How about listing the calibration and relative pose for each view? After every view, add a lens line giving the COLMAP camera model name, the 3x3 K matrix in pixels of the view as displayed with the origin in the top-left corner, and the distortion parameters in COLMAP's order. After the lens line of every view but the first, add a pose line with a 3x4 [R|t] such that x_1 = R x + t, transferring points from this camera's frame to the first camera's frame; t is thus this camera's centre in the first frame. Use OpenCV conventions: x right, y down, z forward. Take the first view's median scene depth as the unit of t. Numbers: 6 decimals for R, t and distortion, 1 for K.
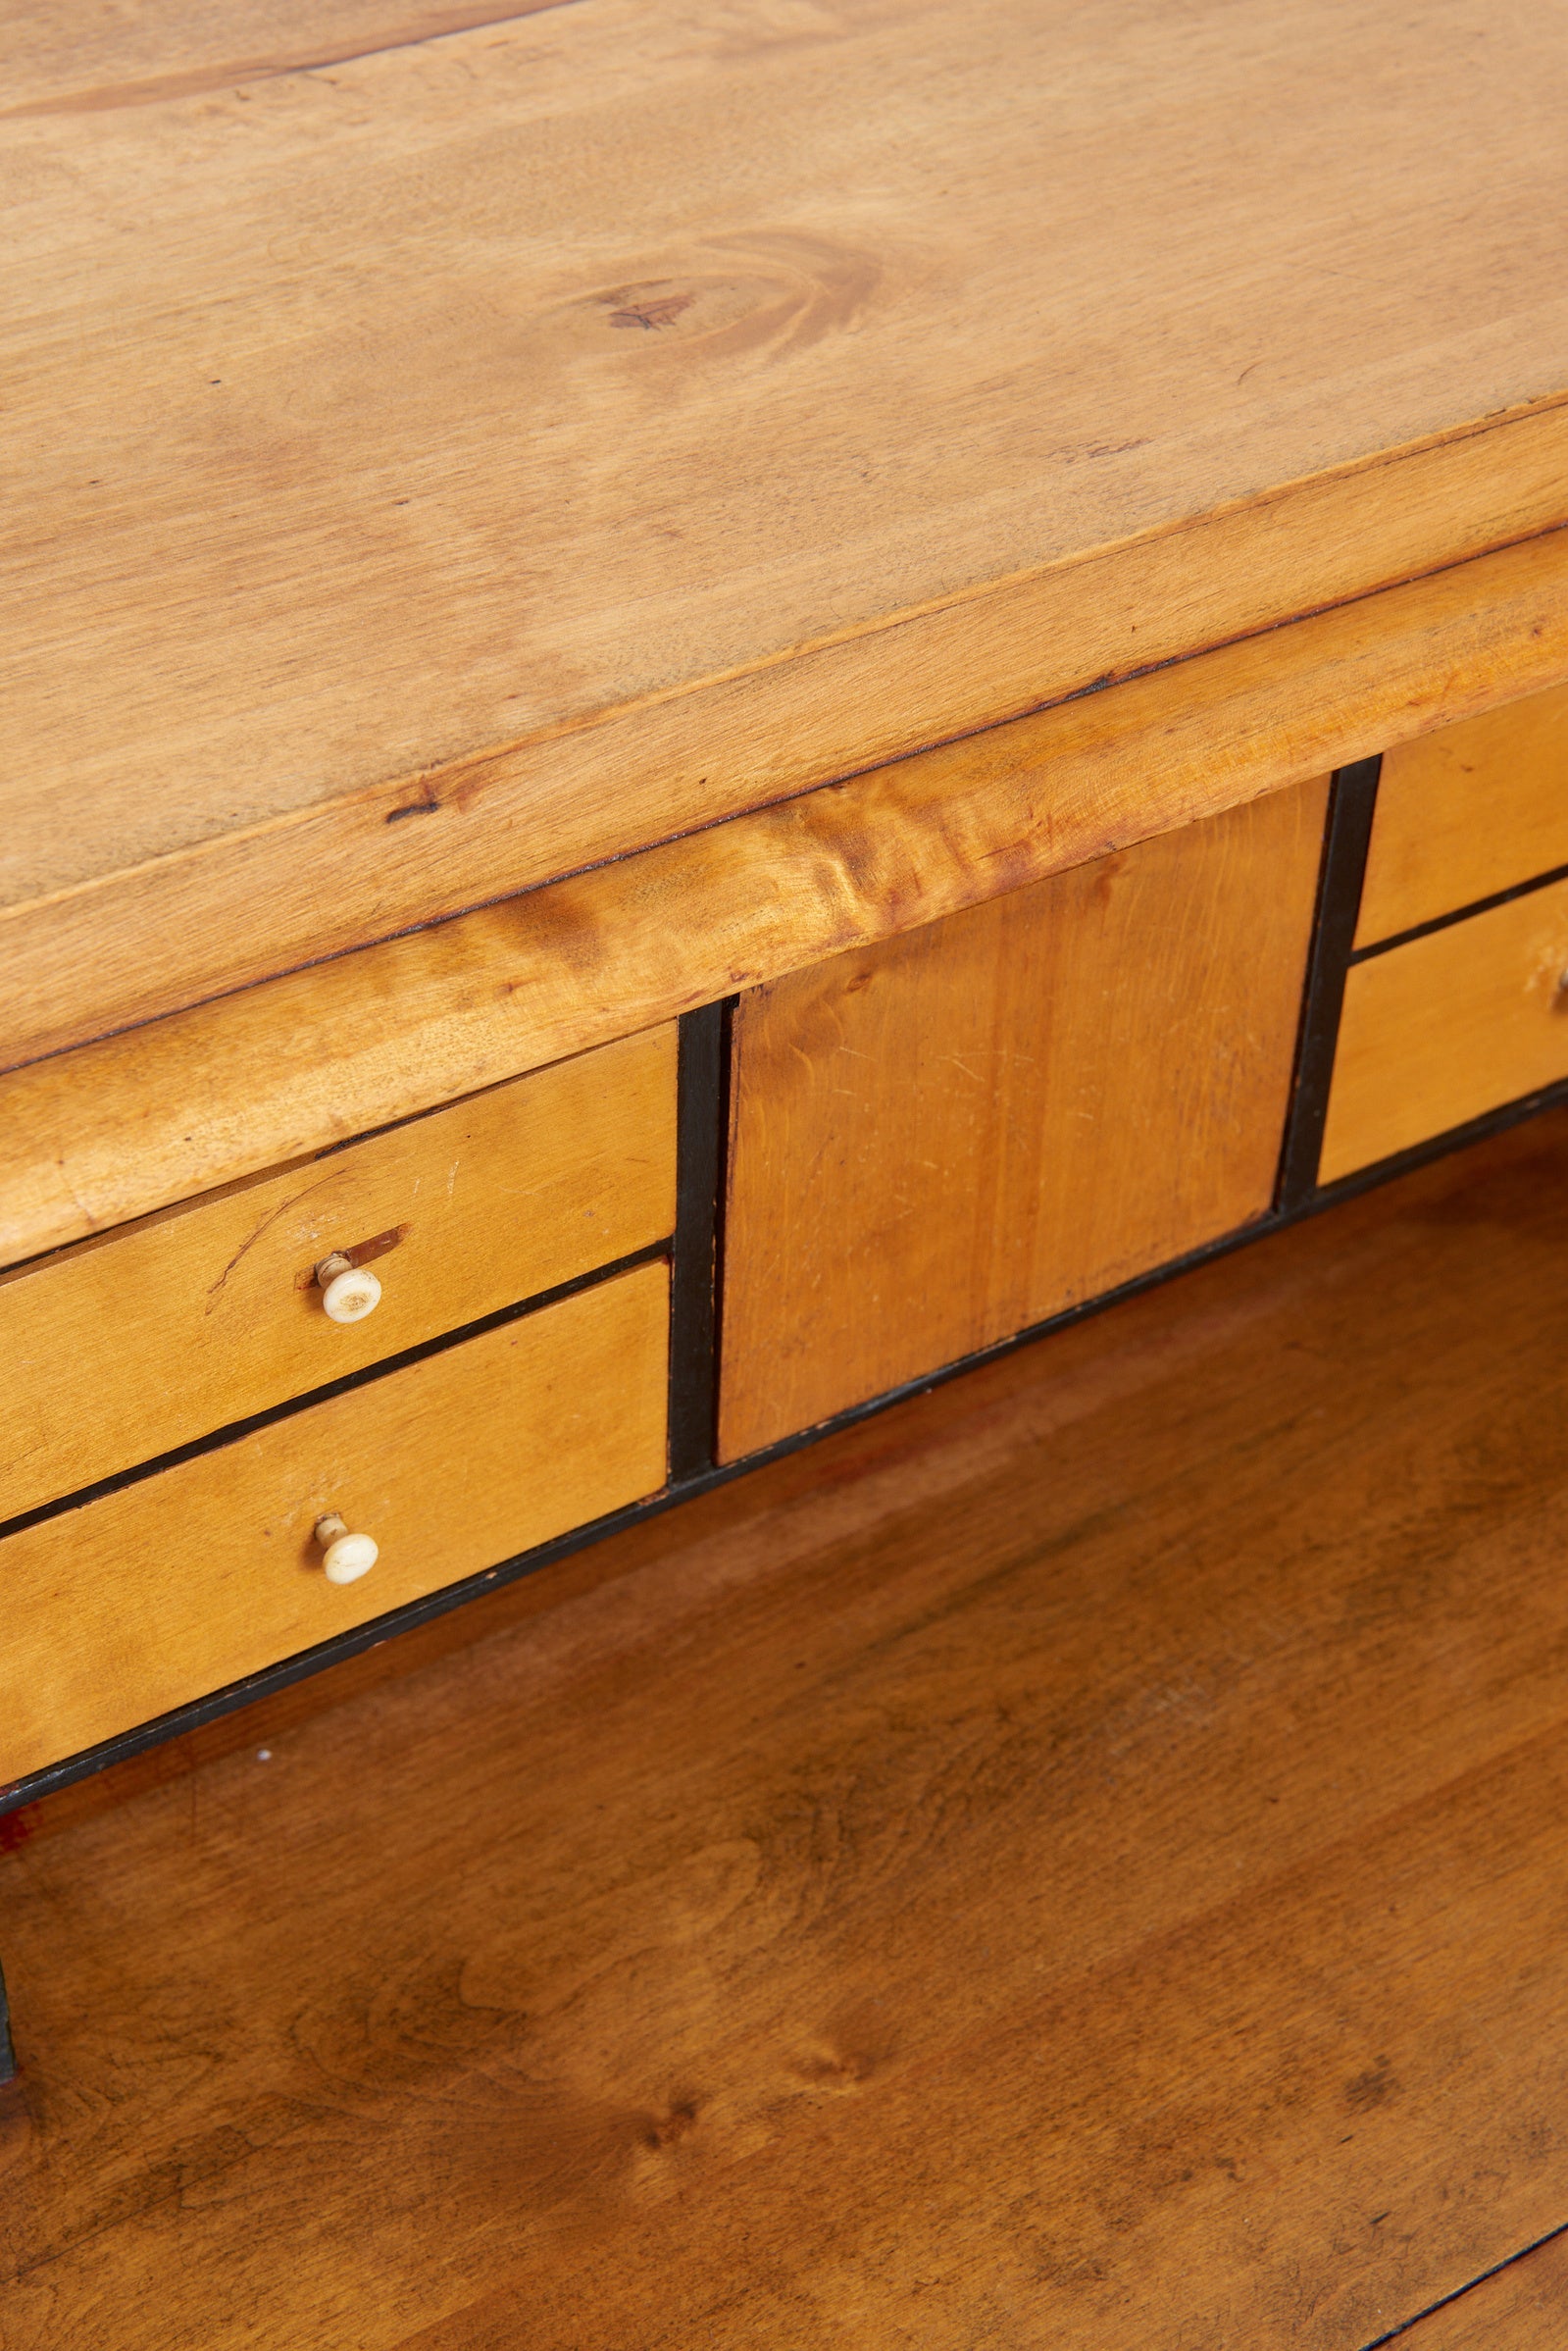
lens RADIAL K [[4215.7, 0, 784.0], [0, 4215.7, 1175.5], [0, 0, 1]] dist [0.009087, 0.088314]
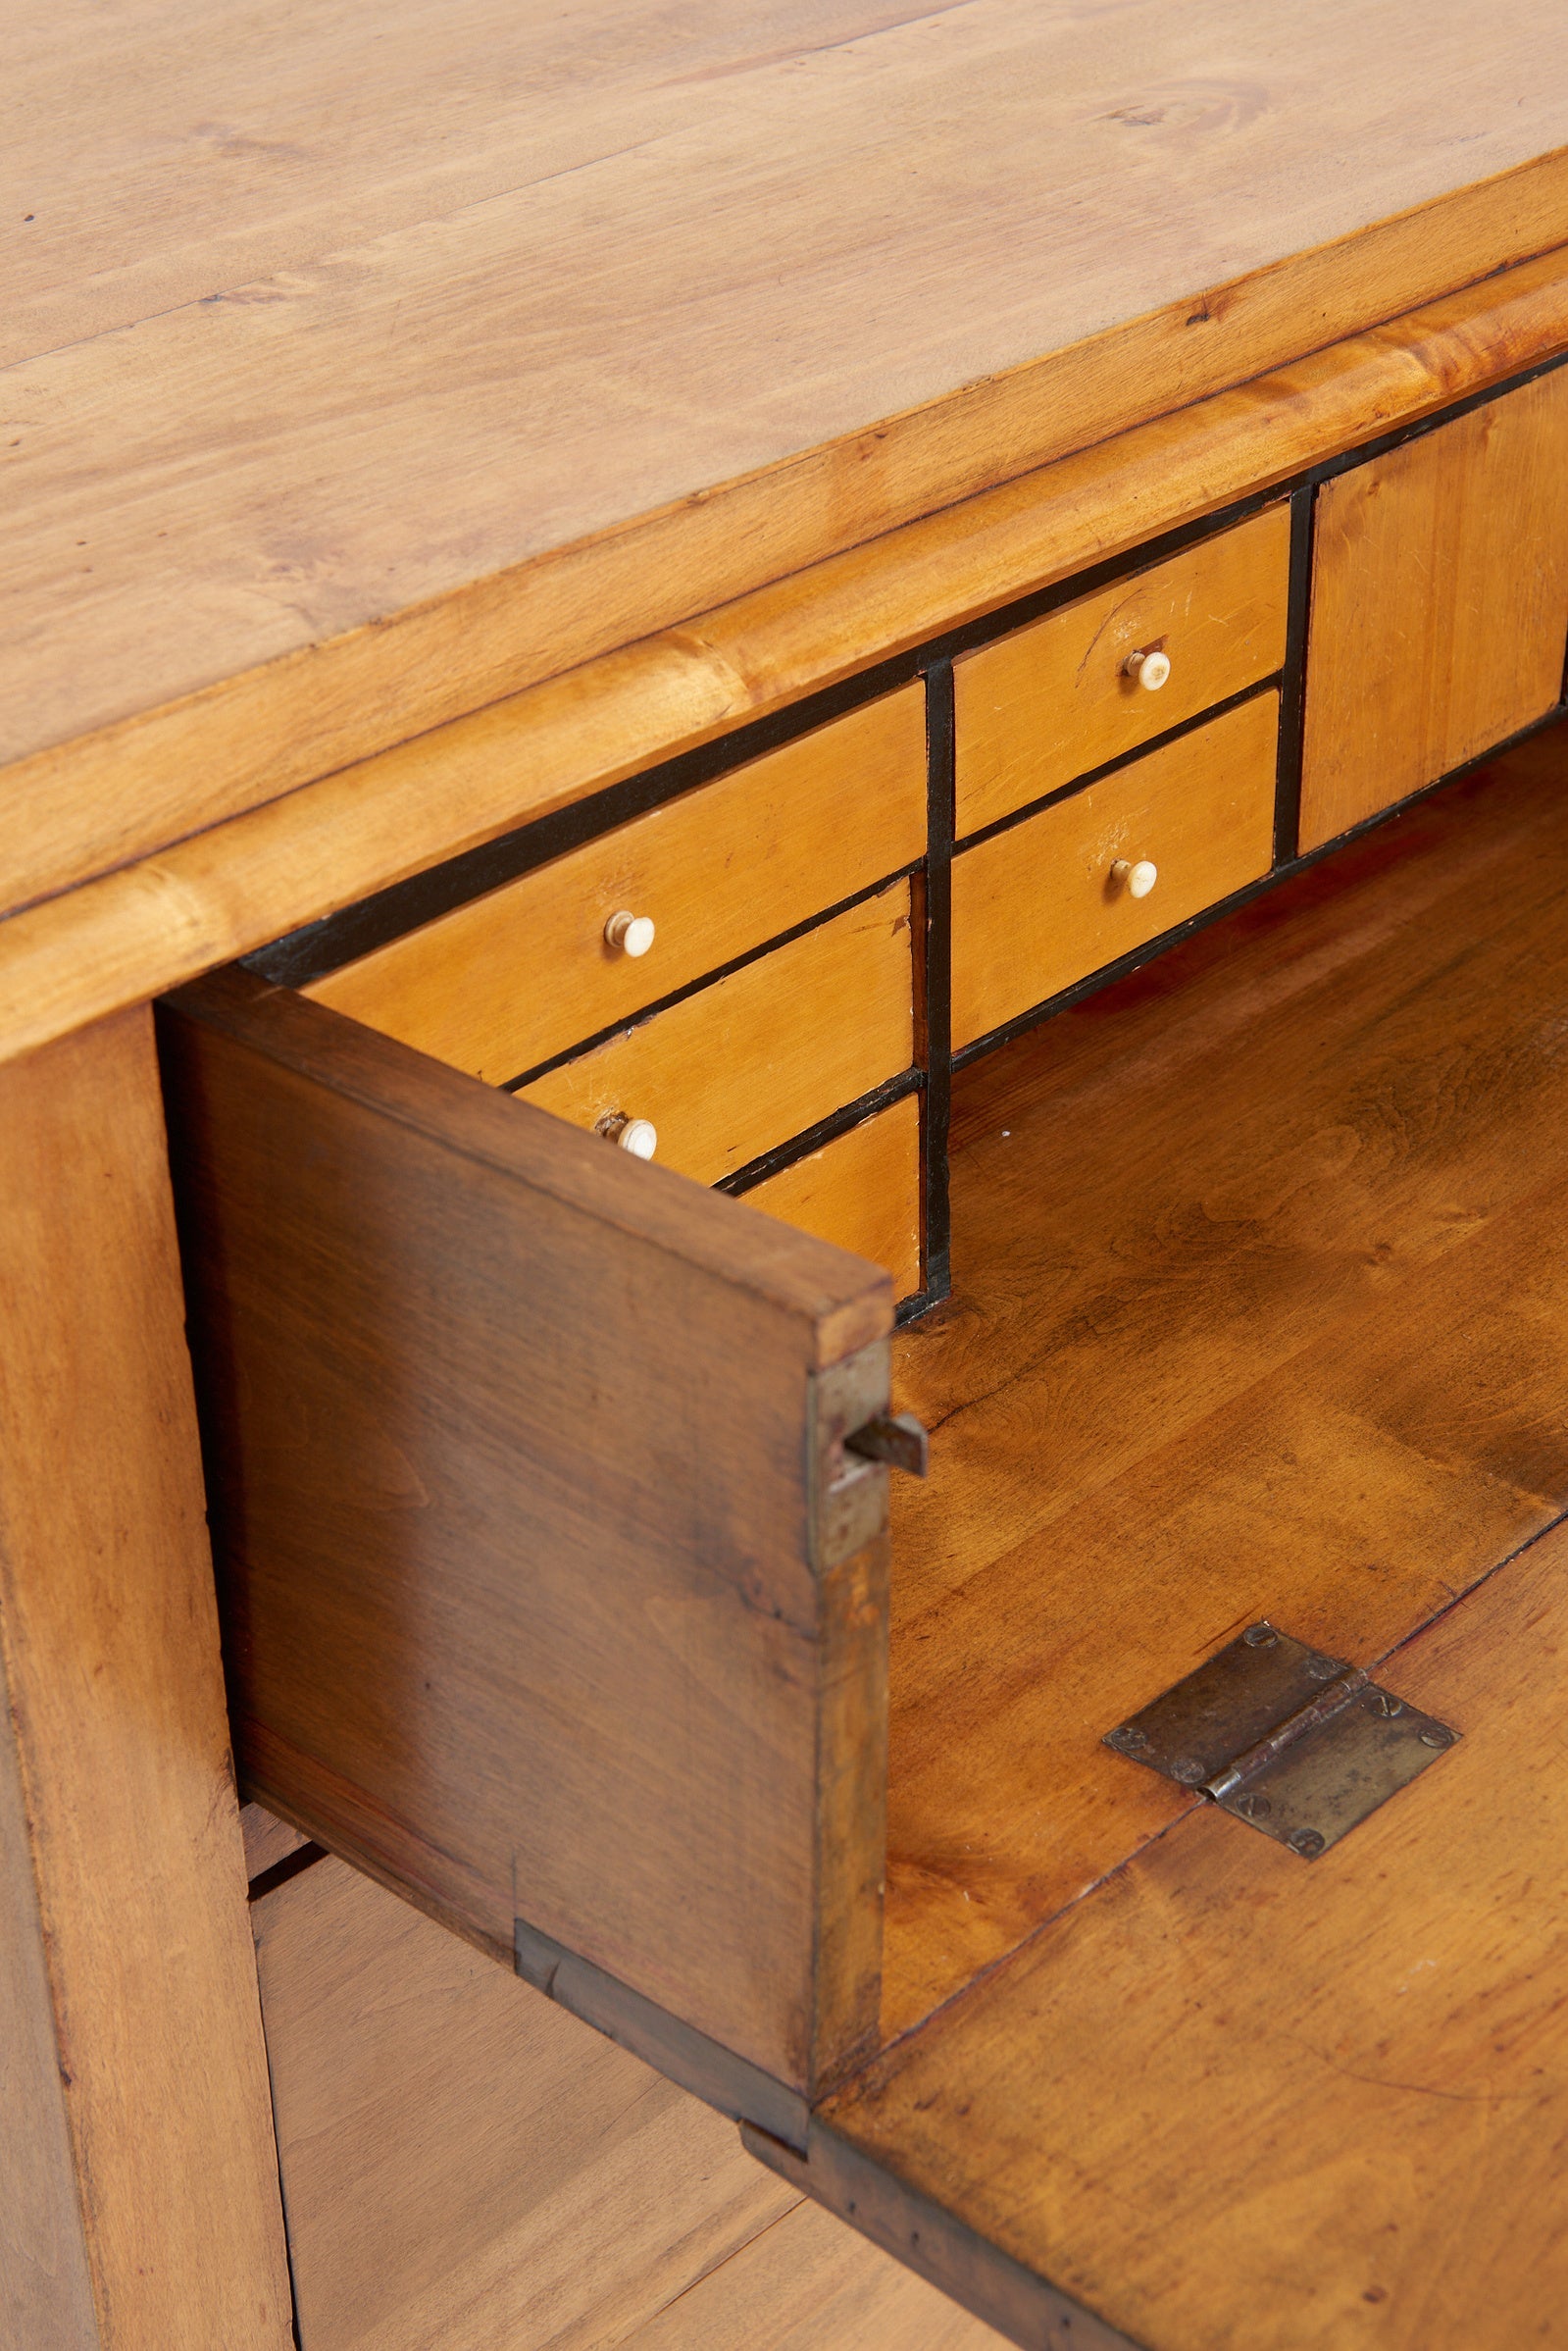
lens RADIAL K [[4215.7, 0, 784.0], [0, 4215.7, 1175.5], [0, 0, 1]] dist [0.009087, 0.088314]
pose [[0.972693, -0.156620, 0.171286, -0.508704], [0.181551, 0.973205, -0.141108, 0.388097], [-0.144596, 0.168352, 0.975064, -0.463020]]
